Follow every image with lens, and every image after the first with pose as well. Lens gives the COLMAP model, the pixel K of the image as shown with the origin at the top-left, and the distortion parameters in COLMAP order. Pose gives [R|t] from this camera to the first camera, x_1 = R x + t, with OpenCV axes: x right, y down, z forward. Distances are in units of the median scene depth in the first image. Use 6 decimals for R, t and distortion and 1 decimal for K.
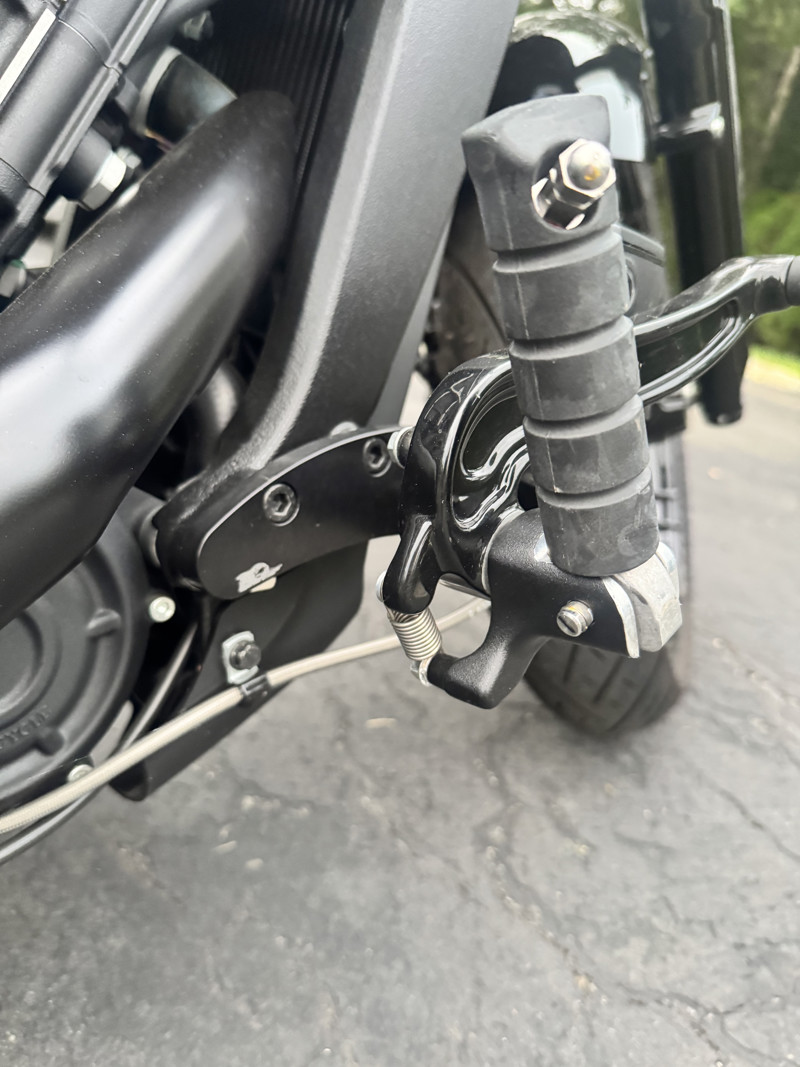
lens RADIAL K [[735.1, 0, 400.0], [0, 735.1, 533.5], [0, 0, 1]] dist [-0.002424, -0.003617]
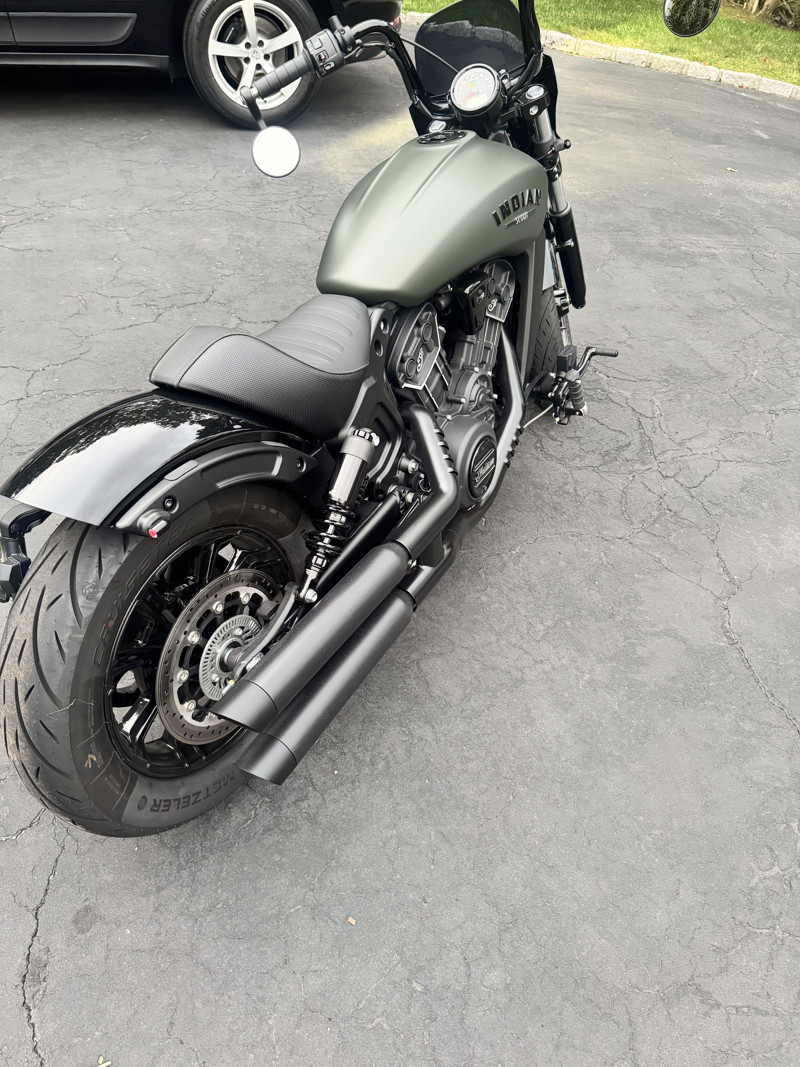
lens RADIAL K [[735.1, 0, 400.0], [0, 735.1, 533.5], [0, 0, 1]] dist [-0.002424, -0.003617]
pose [[0.950715, -0.288773, 0.112917, -1.065258], [0.215800, 0.877743, 0.427782, -0.930348], [-0.222644, -0.382331, 0.896801, -2.323446]]
